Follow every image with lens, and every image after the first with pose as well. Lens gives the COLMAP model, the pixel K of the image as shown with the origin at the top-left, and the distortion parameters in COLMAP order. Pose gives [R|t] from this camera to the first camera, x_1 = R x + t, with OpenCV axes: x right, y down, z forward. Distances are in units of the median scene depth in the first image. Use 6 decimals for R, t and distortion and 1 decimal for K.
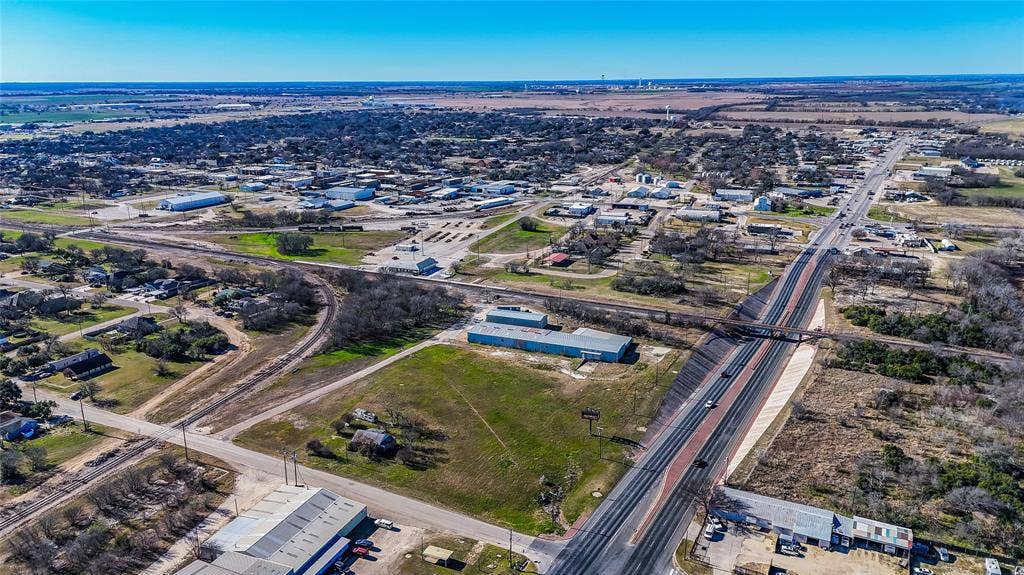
lens RADIAL K [[744.6, 0, 509.2], [0, 744.6, 287.7], [0, 0, 1]] dist [0.082868, -0.073351]
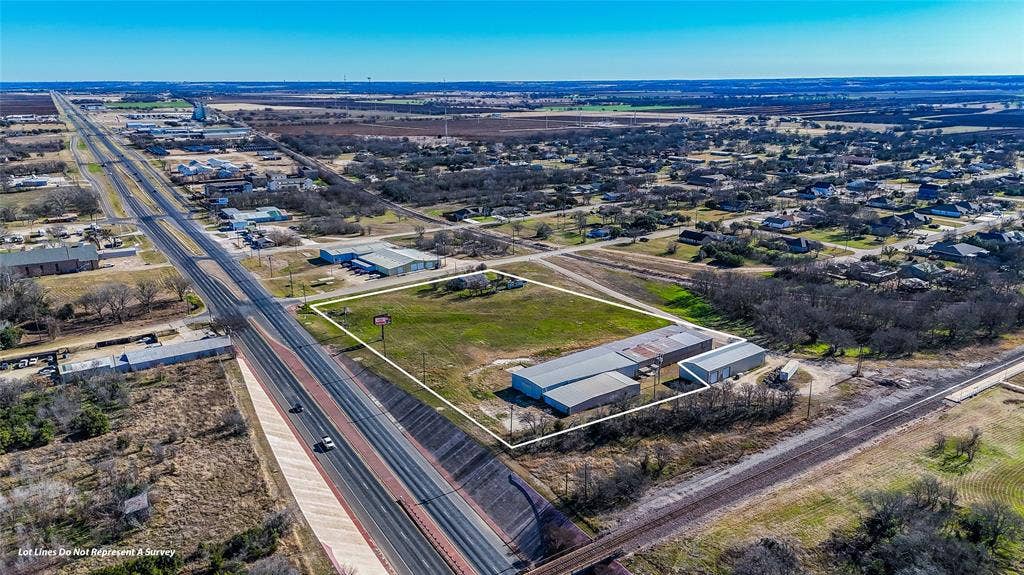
lens RADIAL K [[744.6, 0, 508.6], [0, 744.6, 290.0], [0, 0, 1]] dist [0.082868, -0.073351]
pose [[-0.497296, 0.245146, -0.832226, 0.677749], [-0.225147, 0.889919, 0.396677, -0.245679], [0.837858, 0.384639, -0.387360, 1.191332]]
